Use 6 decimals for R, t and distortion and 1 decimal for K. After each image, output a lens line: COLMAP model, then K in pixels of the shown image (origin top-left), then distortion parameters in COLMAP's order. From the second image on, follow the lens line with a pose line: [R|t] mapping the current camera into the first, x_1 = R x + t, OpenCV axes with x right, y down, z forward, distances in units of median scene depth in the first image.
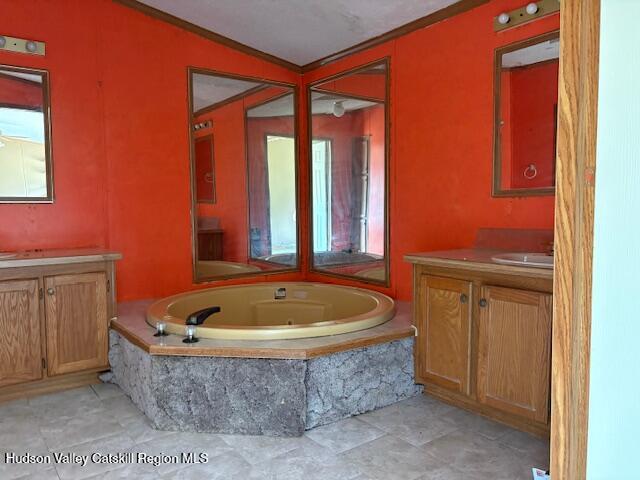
lens RADIAL K [[490.4, 0, 320.0], [0, 490.4, 240.0], [0, 0, 1]] dist [0.067857, -0.072062]
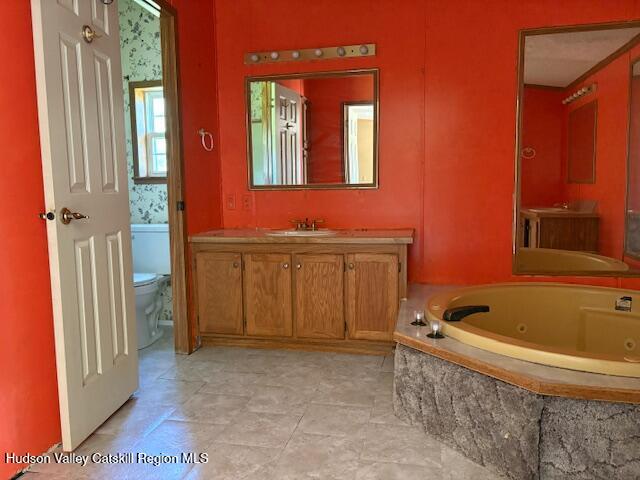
lens RADIAL K [[490.4, 0, 320.0], [0, 490.4, 240.0], [0, 0, 1]] dist [0.067857, -0.072062]
pose [[0.664203, 0.076997, -0.743576, 0.265499], [-0.042311, 0.996959, 0.065440, -0.030373], [0.746354, -0.012004, 0.665441, 0.203037]]
